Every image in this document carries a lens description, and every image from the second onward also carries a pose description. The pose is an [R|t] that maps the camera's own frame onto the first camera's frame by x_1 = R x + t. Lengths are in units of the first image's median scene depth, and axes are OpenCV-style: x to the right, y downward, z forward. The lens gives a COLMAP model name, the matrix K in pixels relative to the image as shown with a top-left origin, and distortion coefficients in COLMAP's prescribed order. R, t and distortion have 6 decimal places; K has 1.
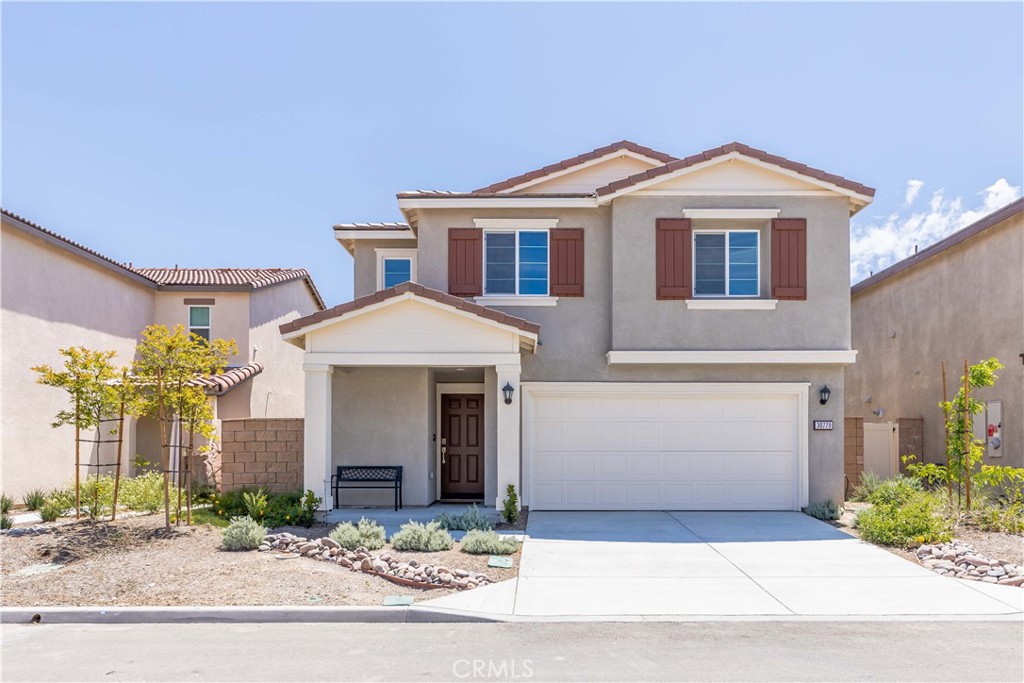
lens RADIAL K [[736.9, 0, 518.8], [0, 736.9, 340.6], [0, 0, 1]] dist [0.002889, 0.006711]
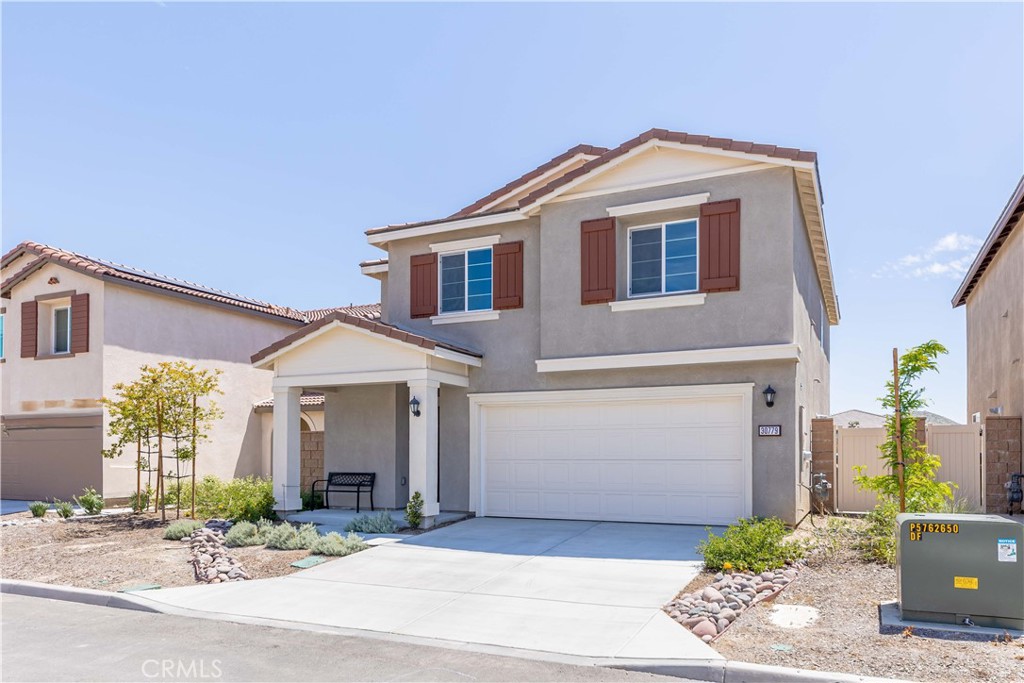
lens RADIAL K [[702.1, 0, 517.2], [0, 702.1, 348.0], [0, 0, 1]] dist [0.011520, -0.007500]
pose [[0.909455, -0.063752, -0.410886, 0.482999], [0.063410, 0.997883, -0.014478, 0.009481], [0.410939, -0.012887, 0.911572, 0.114626]]
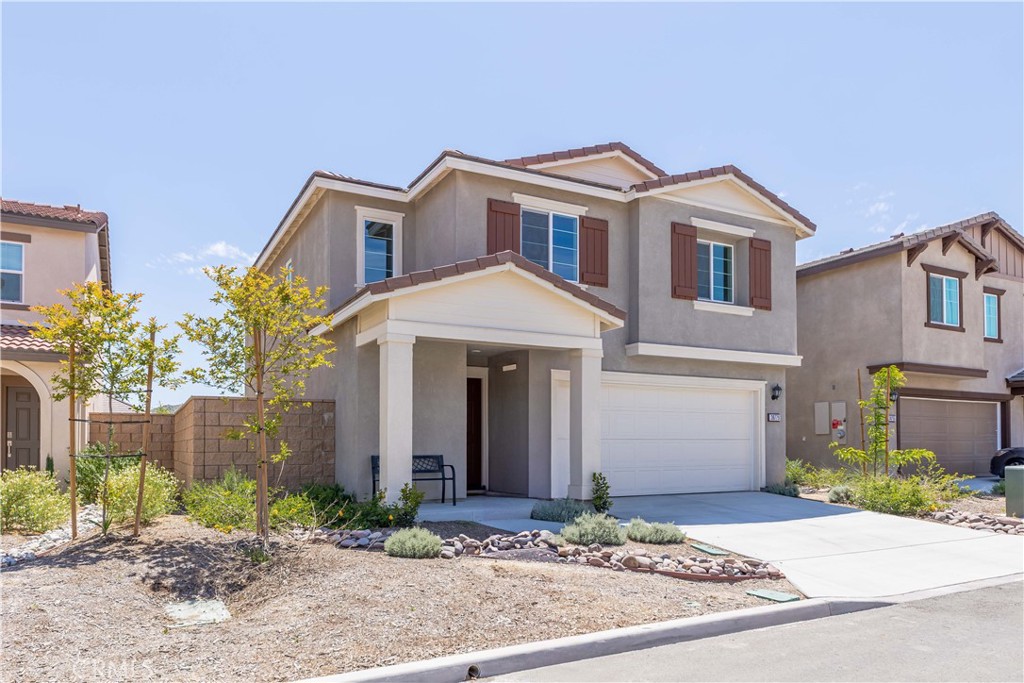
lens RADIAL K [[702.1, 0, 521.6], [0, 702.1, 341.4], [0, 0, 1]] dist [0.011520, -0.007500]
pose [[0.871976, 0.069789, 0.484548, -0.487968], [-0.072016, 0.997305, -0.014044, 0.037483], [-0.484222, -0.022649, 0.874652, 0.209843]]
